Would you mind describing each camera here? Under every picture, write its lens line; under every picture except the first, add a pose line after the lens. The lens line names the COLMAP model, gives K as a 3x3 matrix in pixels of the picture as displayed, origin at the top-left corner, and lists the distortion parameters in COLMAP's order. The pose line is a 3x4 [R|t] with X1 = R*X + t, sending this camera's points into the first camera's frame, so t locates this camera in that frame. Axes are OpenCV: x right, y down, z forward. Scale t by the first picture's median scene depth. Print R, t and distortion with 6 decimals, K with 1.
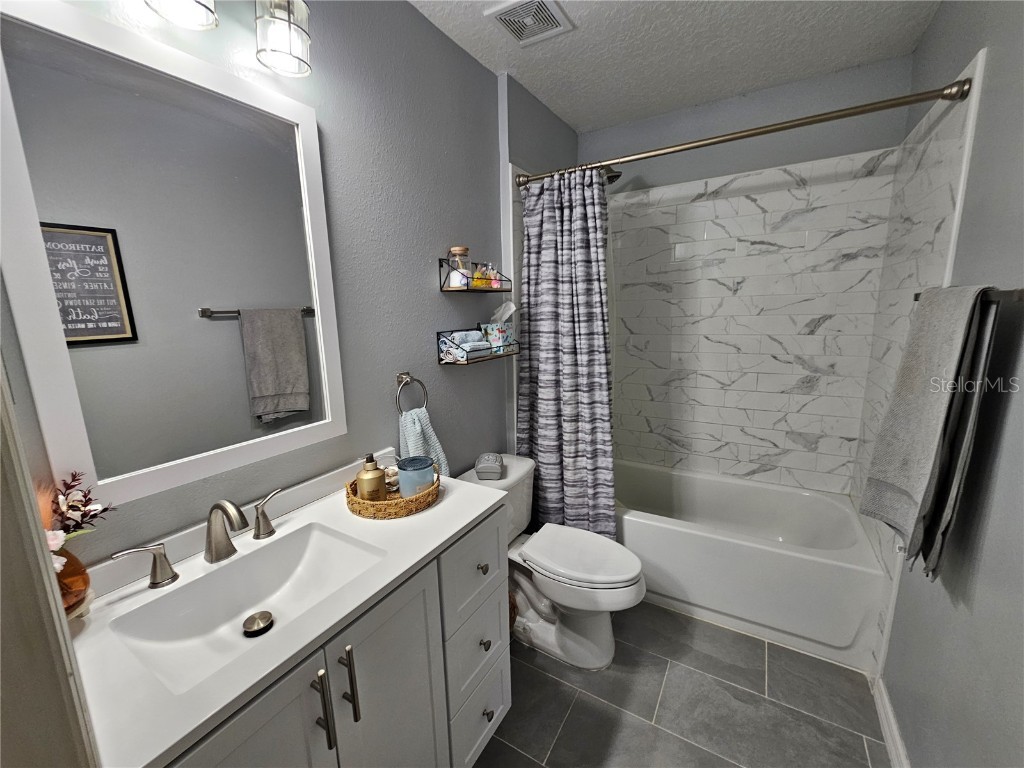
lens RADIAL K [[415.9, 0, 510.5], [0, 415.9, 386.8], [0, 0, 1]] dist [0.001647, -0.001385]
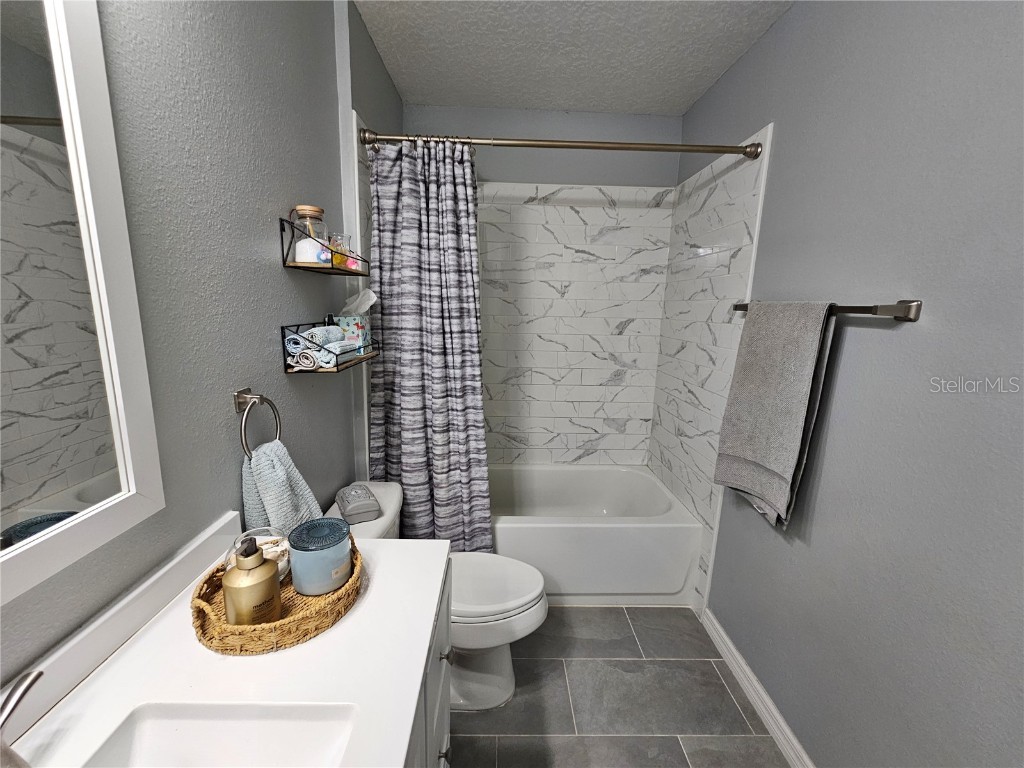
lens RADIAL K [[415.9, 0, 510.5], [0, 415.9, 386.8], [0, 0, 1]] dist [0.001647, -0.001385]
pose [[0.844383, -0.055719, 0.532834, -0.193731], [0.050909, 0.998421, 0.023731, -0.024885], [-0.533315, 0.007087, 0.845887, 0.187222]]
